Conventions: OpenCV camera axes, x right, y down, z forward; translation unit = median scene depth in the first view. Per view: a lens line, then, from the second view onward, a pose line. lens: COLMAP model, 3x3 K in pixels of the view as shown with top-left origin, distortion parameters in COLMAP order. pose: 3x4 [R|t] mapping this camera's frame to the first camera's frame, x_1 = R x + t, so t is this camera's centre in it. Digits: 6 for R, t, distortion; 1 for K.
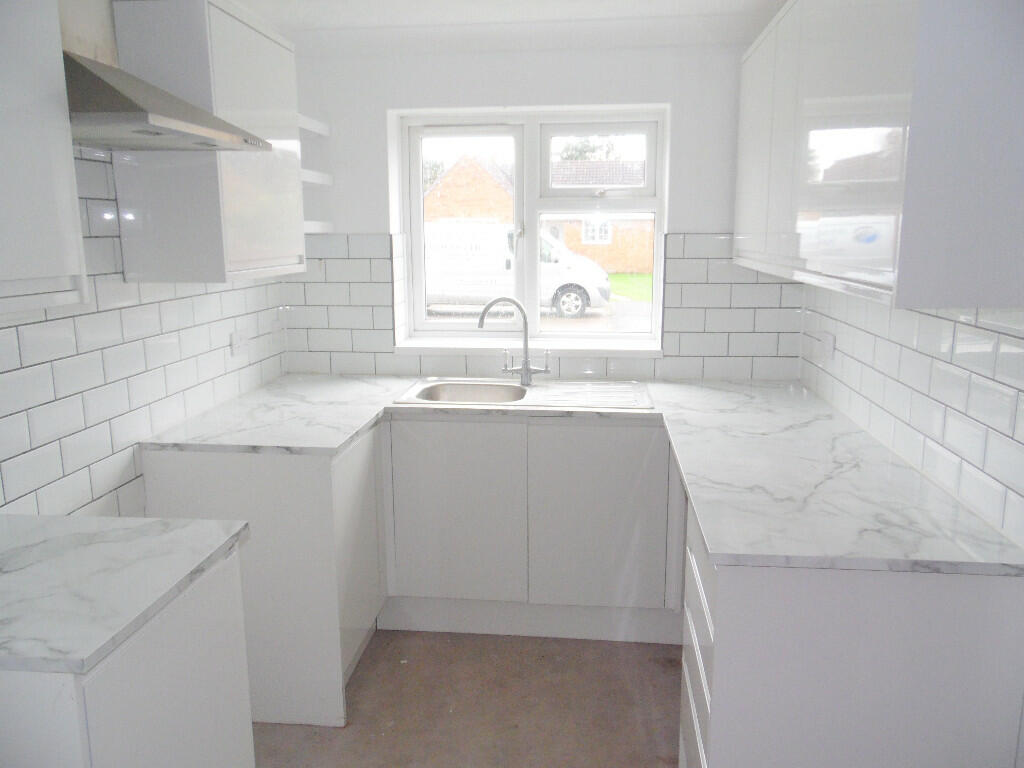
lens RADIAL K [[765.2, 0, 514.0], [0, 765.2, 366.6], [0, 0, 1]] dist [-0.037799, 0.066646]
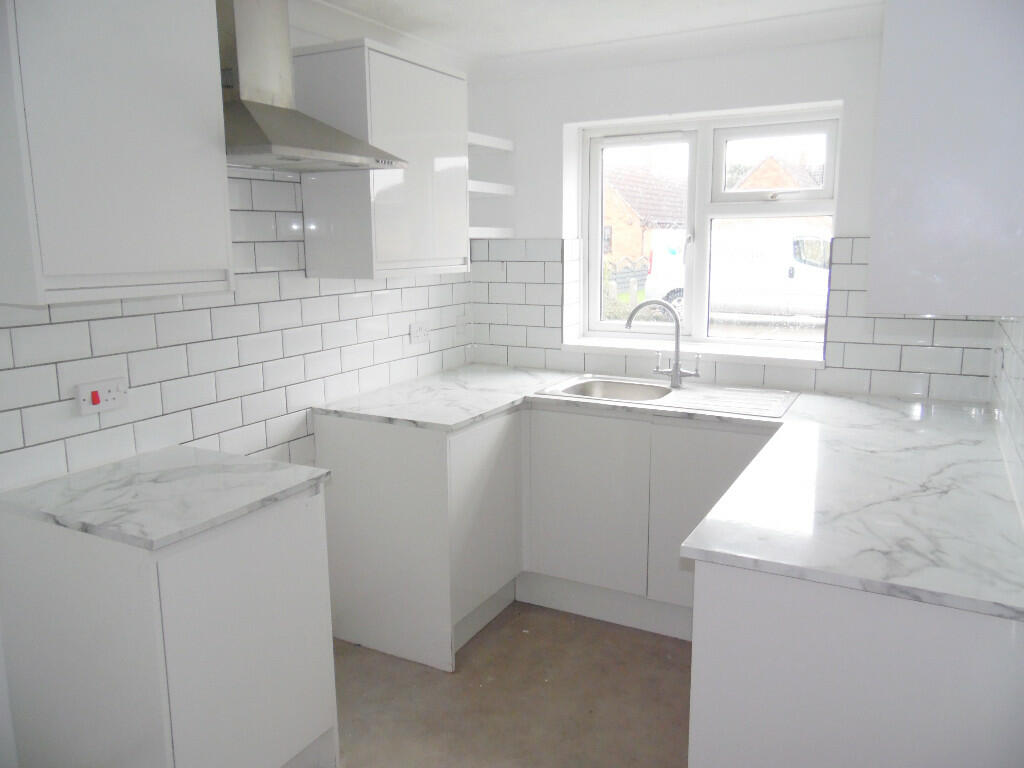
lens RADIAL K [[765.2, 0, 514.0], [0, 765.2, 366.6], [0, 0, 1]] dist [-0.037799, 0.066646]
pose [[0.925705, 0.058815, -0.373645, 0.221197], [-0.061979, 0.998071, 0.003551, 0.007219], [0.373133, 0.019871, 0.927565, -0.022954]]
